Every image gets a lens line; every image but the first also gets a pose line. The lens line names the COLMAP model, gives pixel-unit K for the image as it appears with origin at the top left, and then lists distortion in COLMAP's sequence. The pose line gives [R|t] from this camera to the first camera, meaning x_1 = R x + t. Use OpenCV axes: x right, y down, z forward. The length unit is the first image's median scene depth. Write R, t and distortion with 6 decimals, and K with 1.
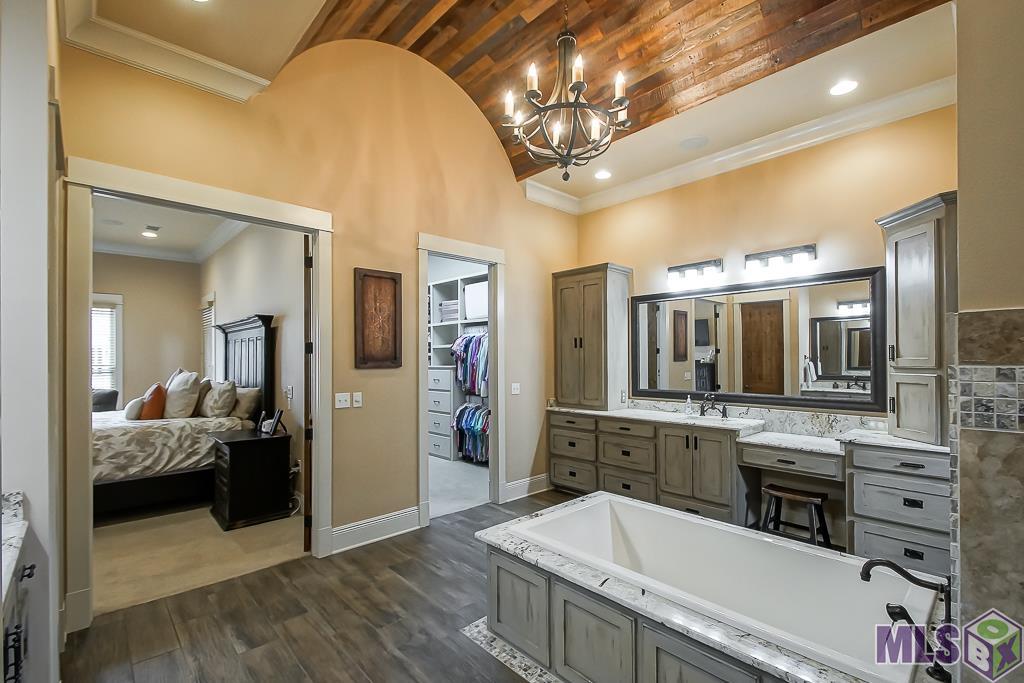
lens RADIAL K [[454.1, 0, 516.7], [0, 454.1, 352.1], [0, 0, 1]] dist [0.015998, -0.002764]
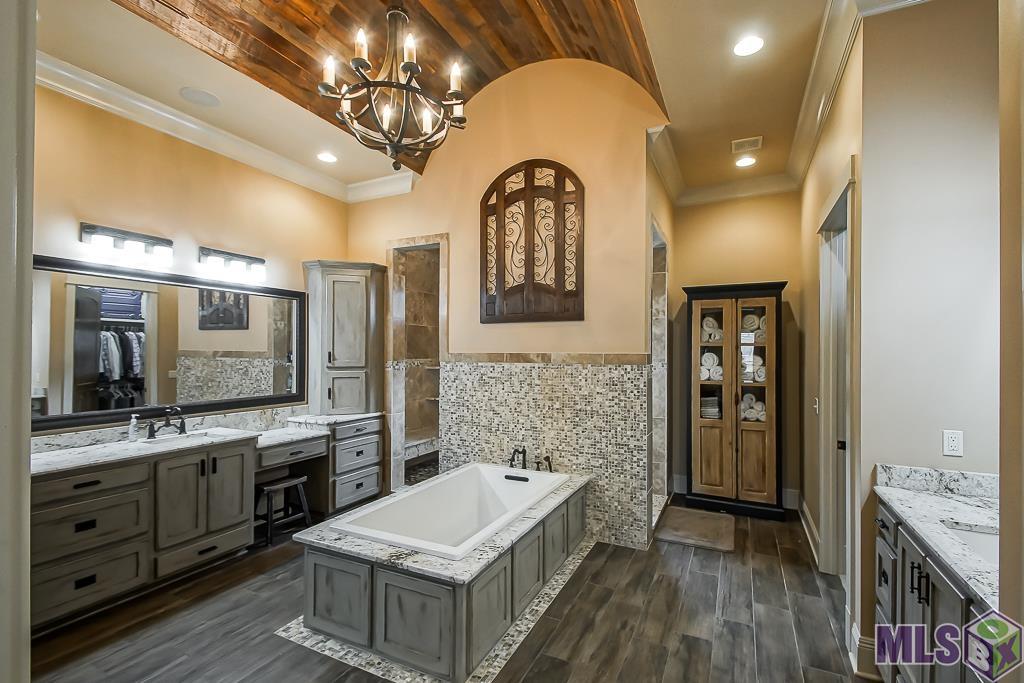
lens RADIAL K [[454.1, 0, 513.9], [0, 454.1, 348.3], [0, 0, 1]] dist [0.015998, -0.002764]
pose [[-0.346889, 0.012656, 0.937821, -0.627634], [-0.013748, 0.999733, -0.018577, -0.005750], [-0.937805, -0.019337, -0.346623, 0.840057]]
